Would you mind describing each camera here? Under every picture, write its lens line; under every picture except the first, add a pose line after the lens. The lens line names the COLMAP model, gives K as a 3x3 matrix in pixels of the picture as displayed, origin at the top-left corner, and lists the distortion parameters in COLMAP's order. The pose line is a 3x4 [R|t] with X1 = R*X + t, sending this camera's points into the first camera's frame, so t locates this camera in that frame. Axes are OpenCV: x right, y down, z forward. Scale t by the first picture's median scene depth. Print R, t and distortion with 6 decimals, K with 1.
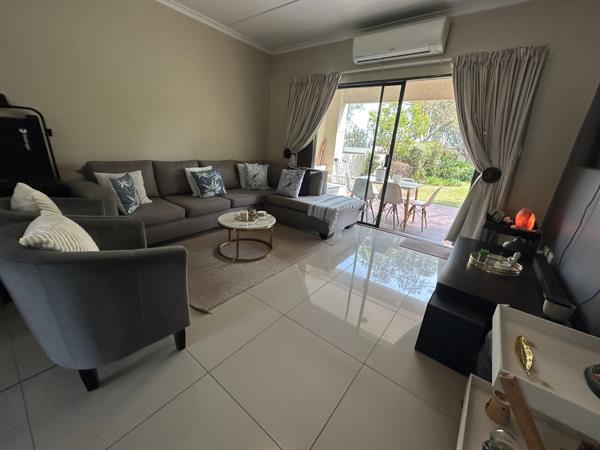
lens RADIAL K [[242.4, 0, 300.0], [0, 242.4, 223.6], [0, 0, 1]] dist [0.000575, 0.001789]
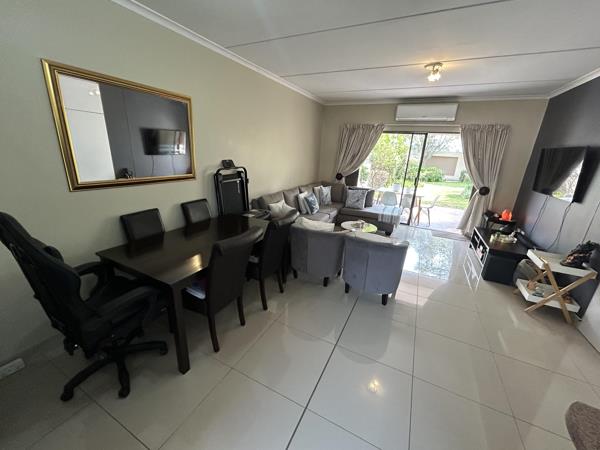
lens RADIAL K [[242.4, 0, 300.3], [0, 242.4, 224.1], [0, 0, 1]] dist [0.000575, 0.001789]
pose [[0.978929, -0.079275, 0.188182, -0.795703], [0.079287, 0.996824, 0.007477, -0.069521], [-0.188178, 0.007601, 0.982106, -0.441284]]
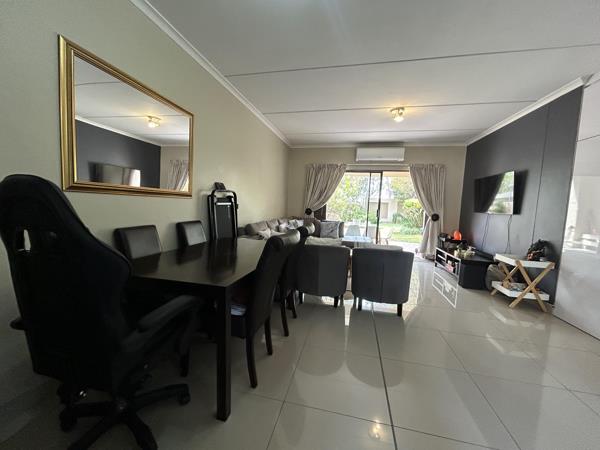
lens RADIAL K [[242.4, 0, 300.1], [0, 242.4, 223.6], [0, 0, 1]] dist [0.000575, 0.001789]
pose [[0.900774, -0.068023, 0.428928, -1.035539], [0.156204, 0.972306, -0.173842, 0.029318], [-0.405224, 0.223593, 0.886453, -0.326415]]
